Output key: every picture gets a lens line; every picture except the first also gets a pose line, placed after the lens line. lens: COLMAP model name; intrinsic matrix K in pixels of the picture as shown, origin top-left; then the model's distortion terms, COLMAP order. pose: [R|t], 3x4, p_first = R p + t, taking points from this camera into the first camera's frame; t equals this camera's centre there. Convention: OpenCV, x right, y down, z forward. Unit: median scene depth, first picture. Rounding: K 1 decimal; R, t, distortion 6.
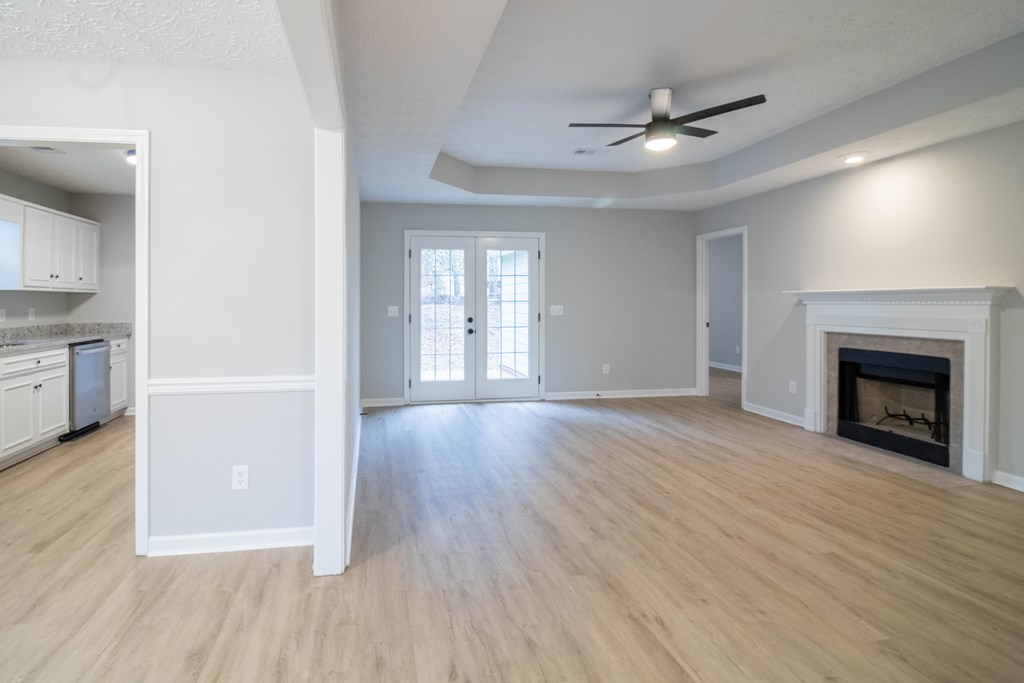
lens RADIAL K [[502.5, 0, 454.0], [0, 502.5, 305.9], [0, 0, 1]] dist [-0.000550, -0.008305]
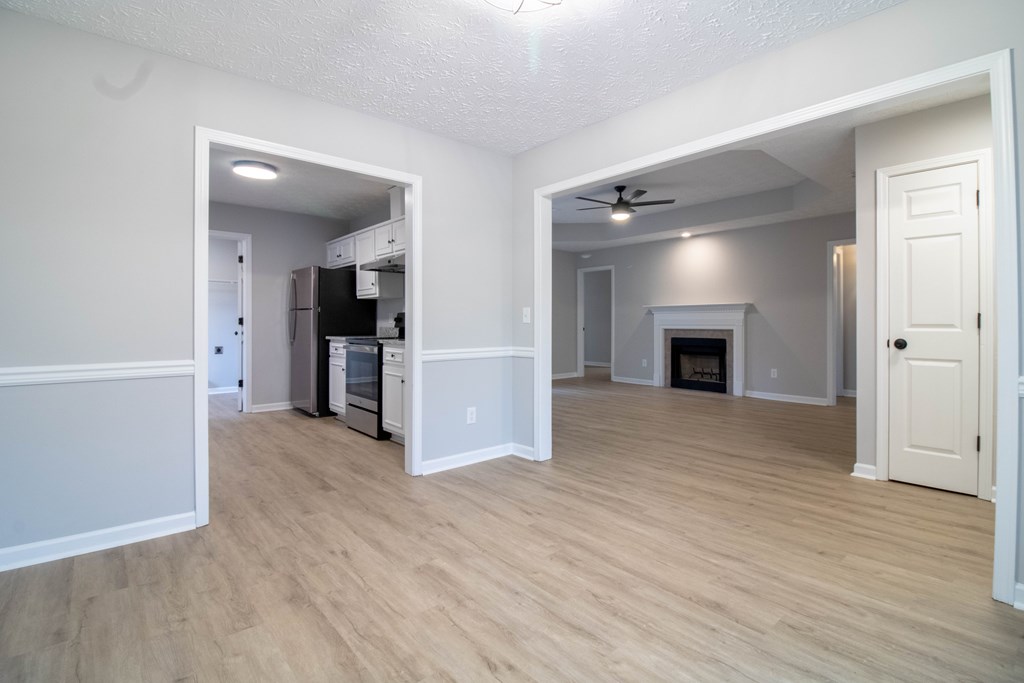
lens RADIAL K [[475.9, 0, 522.7], [0, 475.9, 326.1], [0, 0, 1]] dist [-0.002140, -0.010912]
pose [[0.847831, -0.002060, 0.530262, -0.748122], [0.003563, 0.999992, -0.001813, 0.055845], [-0.530254, 0.003427, 0.847832, -0.204184]]
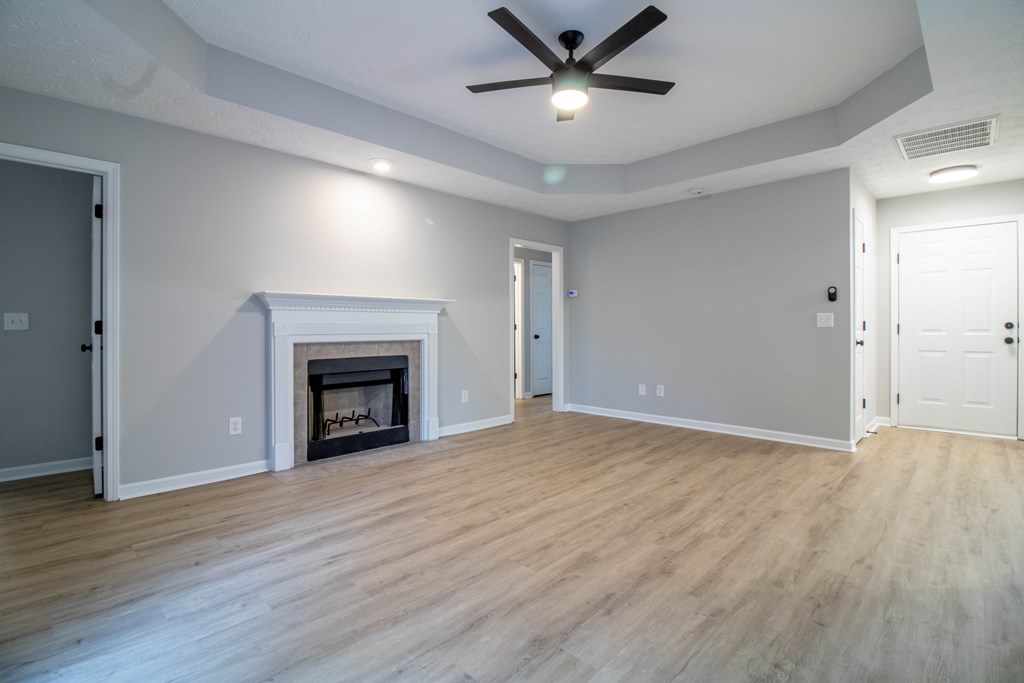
lens RADIAL K [[475.9, 0, 517.7], [0, 475.9, 320.3], [0, 0, 1]] dist [-0.002140, -0.010912]
pose [[-0.597528, 0.018027, 0.801645, -0.151952], [0.012111, 0.999836, -0.013456, 0.037401], [-0.801757, 0.001669, -0.597648, 1.543765]]
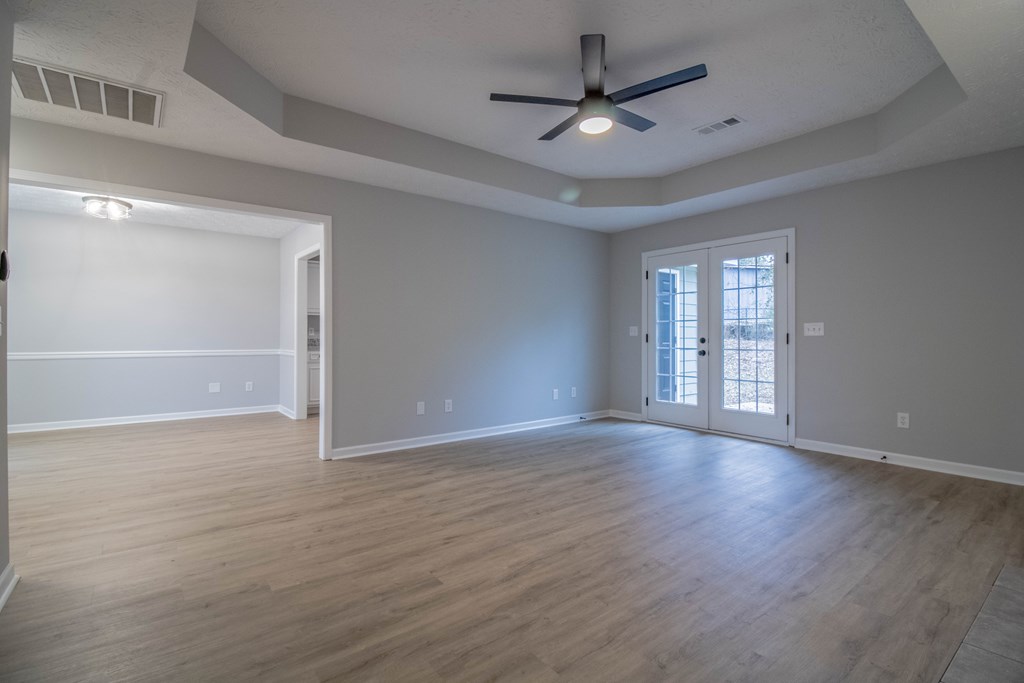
lens RADIAL K [[475.9, 0, 509.4], [0, 475.9, 337.7], [0, 0, 1]] dist [-0.002140, -0.010912]
pose [[0.479104, 0.006807, -0.877732, 1.069545], [-0.009830, 0.999949, 0.002389, 0.042383], [0.877703, 0.007483, 0.479146, 0.486939]]
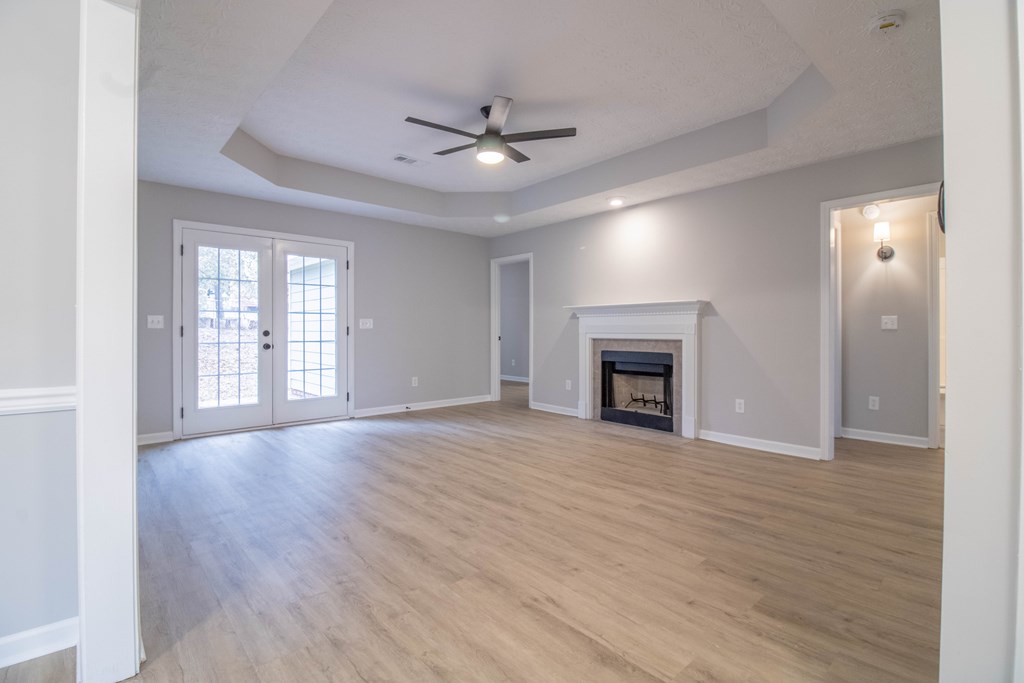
lens RADIAL K [[475.9, 0, 521.2], [0, 475.9, 332.3], [0, 0, 1]] dist [-0.002140, -0.010912]
pose [[0.835168, 0.000624, 0.549994, -0.088488], [0.002068, 0.999989, -0.004274, 0.053025], [-0.549991, 0.004706, 0.835157, 0.129067]]
